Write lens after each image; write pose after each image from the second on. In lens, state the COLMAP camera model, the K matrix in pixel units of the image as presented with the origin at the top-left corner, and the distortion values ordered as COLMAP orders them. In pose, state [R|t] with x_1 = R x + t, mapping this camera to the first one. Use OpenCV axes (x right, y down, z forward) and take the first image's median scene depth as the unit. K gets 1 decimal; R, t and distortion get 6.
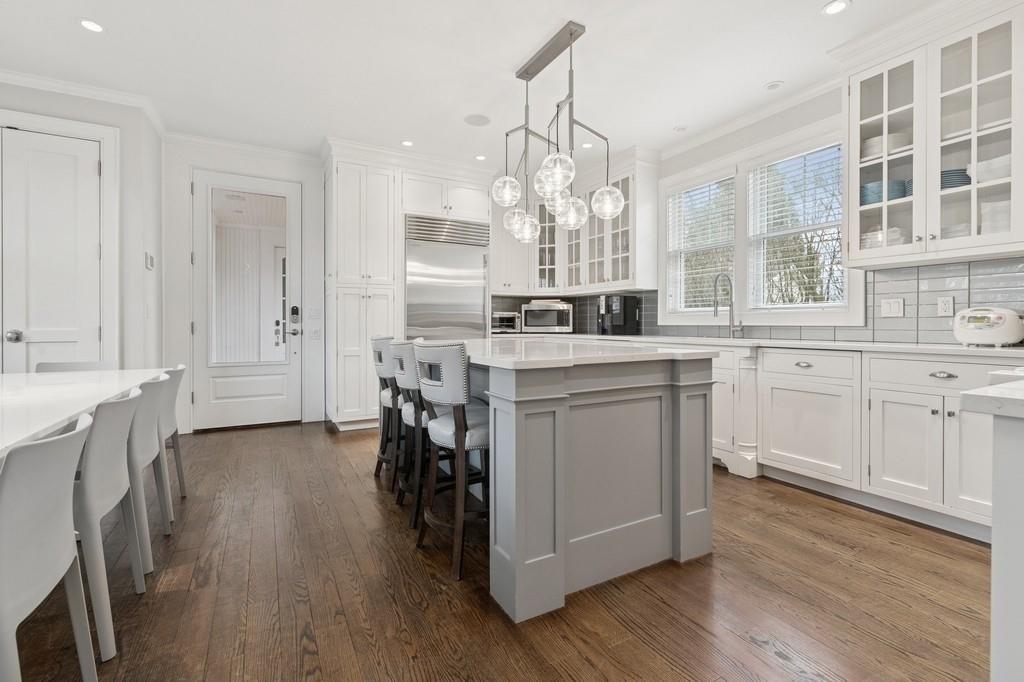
lens RADIAL K [[446.4, 0, 509.5], [0, 446.4, 317.5], [0, 0, 1]] dist [-0.010972, 0.000361]
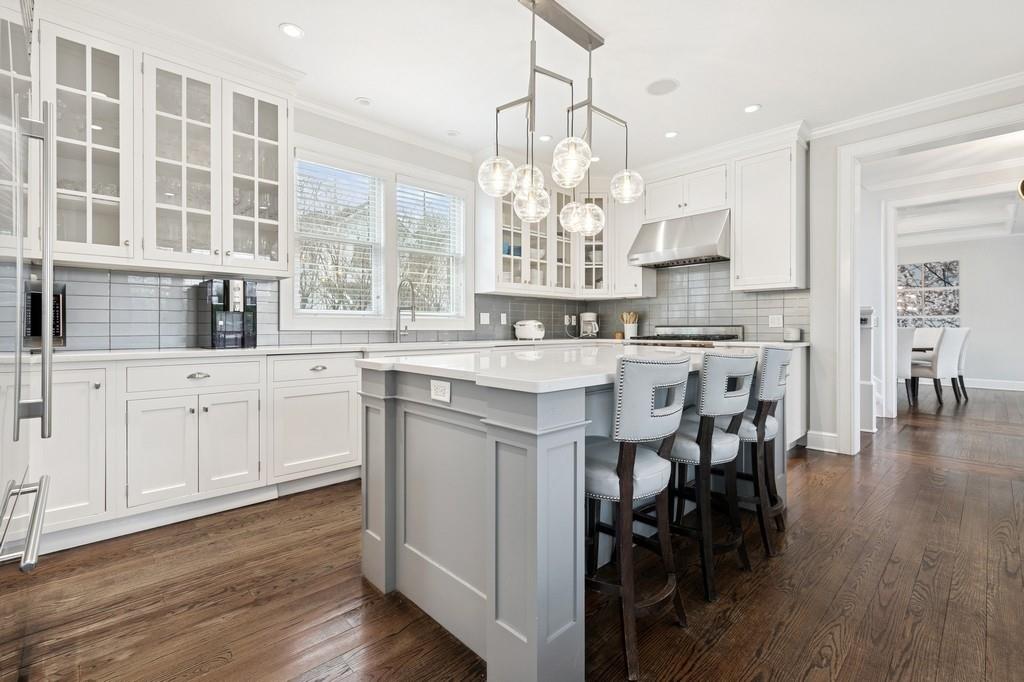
lens RADIAL K [[446.4, 0, 511.3], [0, 446.4, 331.2], [0, 0, 1]] dist [-0.010972, 0.000361]
pose [[-0.238374, -0.004186, 0.971164, -0.572395], [-0.009586, 0.999952, 0.001957, 0.016143], [-0.971126, -0.008843, -0.238403, 1.010140]]
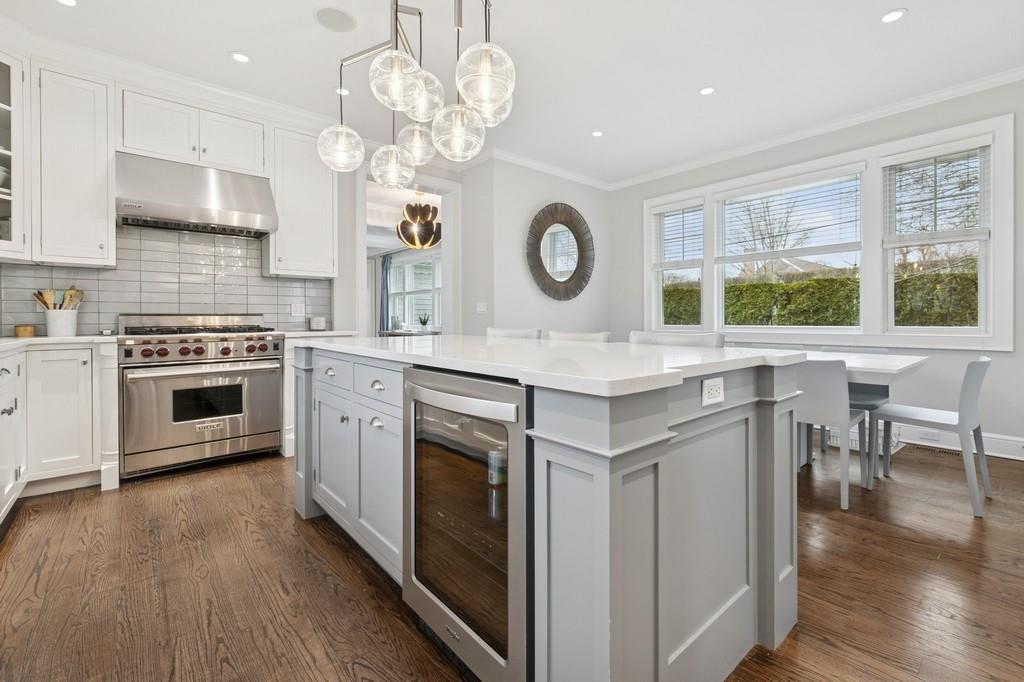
lens RADIAL K [[446.4, 0, 508.4], [0, 446.4, 326.2], [0, 0, 1]] dist [-0.010972, 0.000361]
pose [[-0.980381, 0.006904, -0.196991, 0.091705], [0.006018, 0.999969, 0.005095, 0.024524], [0.197020, 0.003809, -0.980392, 1.270519]]
